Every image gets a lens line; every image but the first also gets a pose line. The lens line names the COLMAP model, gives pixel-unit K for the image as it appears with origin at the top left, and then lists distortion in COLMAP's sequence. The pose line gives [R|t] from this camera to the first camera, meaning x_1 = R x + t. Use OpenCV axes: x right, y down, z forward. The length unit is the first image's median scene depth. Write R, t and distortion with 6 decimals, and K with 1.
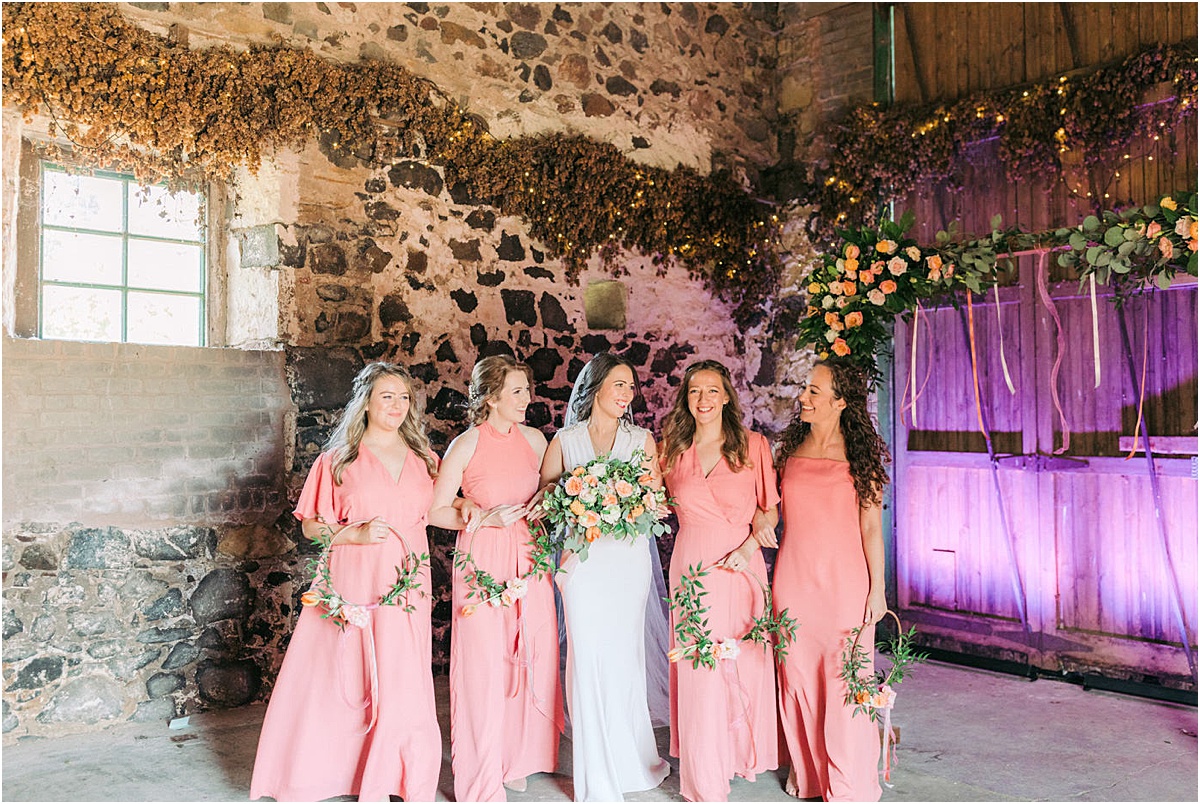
lens RADIAL K [[1183.9, 0, 601.1], [0, 1183.9, 394.4], [0, 0, 1]] dist [0.007759, 0.000000]
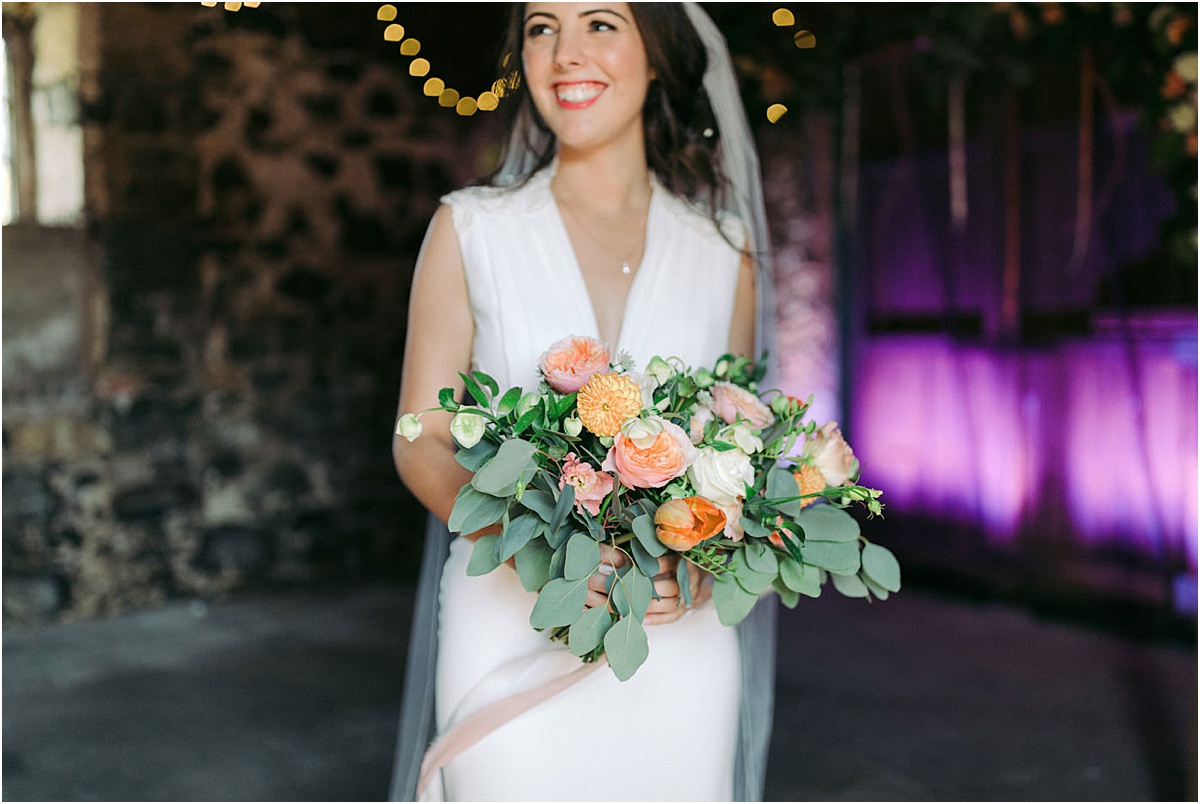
lens RADIAL K [[1183.9, 0, 609.4], [0, 1183.9, 400.8], [0, 0, 1]] dist [0.007759, 0.000000]
pose [[0.993057, -0.003735, -0.117572, 0.205363], [0.012614, 0.997114, 0.074868, 0.032168], [0.116953, -0.075831, 0.990238, 0.156513]]
